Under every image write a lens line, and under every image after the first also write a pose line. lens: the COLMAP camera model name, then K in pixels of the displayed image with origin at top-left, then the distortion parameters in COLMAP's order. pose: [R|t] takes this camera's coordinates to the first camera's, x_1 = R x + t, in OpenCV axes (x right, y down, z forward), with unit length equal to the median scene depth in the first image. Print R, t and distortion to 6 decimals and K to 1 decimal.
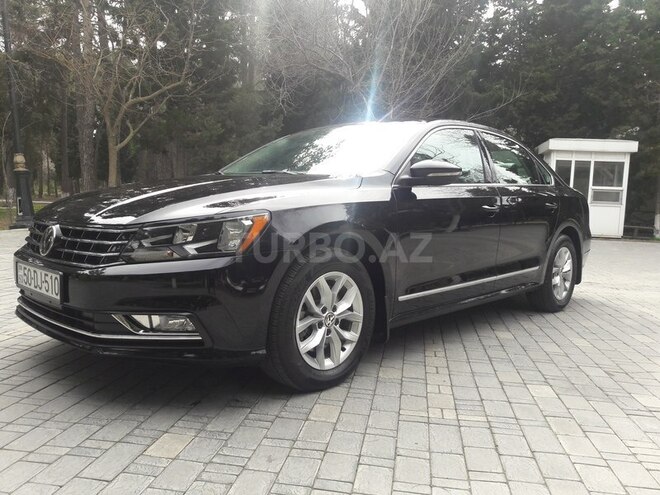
lens RADIAL K [[537.5, 0, 336.1], [0, 537.5, 246.0], [0, 0, 1]] dist [0.014924, -0.031510]
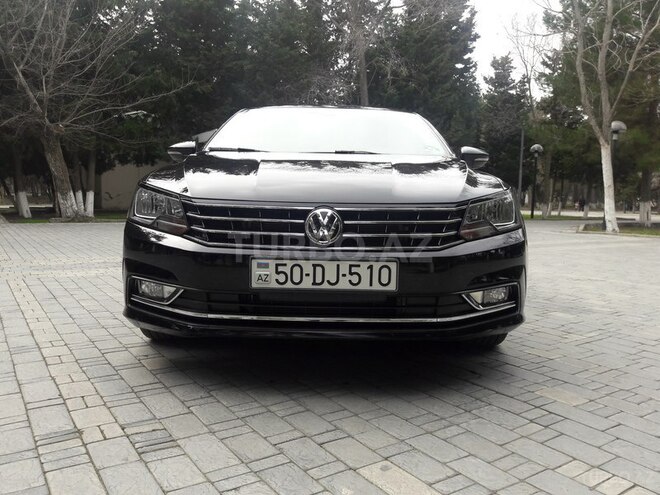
lens RADIAL K [[537.5, 0, 330.5], [0, 537.5, 248.0], [0, 0, 1]] dist [0.014924, -0.031510]
pose [[0.731277, -0.080170, 0.677352, -0.181616], [0.062060, 0.996770, 0.050975, -0.003066], [-0.679251, 0.004760, 0.733891, 0.065986]]
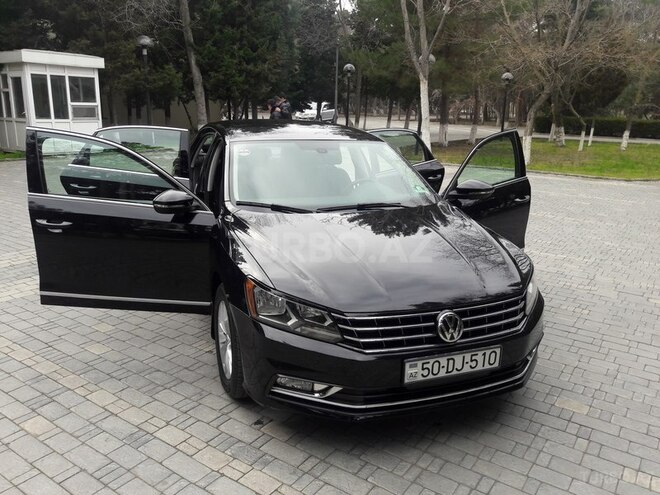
lens RADIAL K [[537.5, 0, 321.6], [0, 537.5, 253.3], [0, 0, 1]] dist [0.014924, -0.031510]
pose [[0.439123, -0.269201, 0.857147, -0.254592], [0.069975, 0.961404, 0.266095, -0.075879], [-0.895698, -0.056869, 0.441012, 0.128851]]
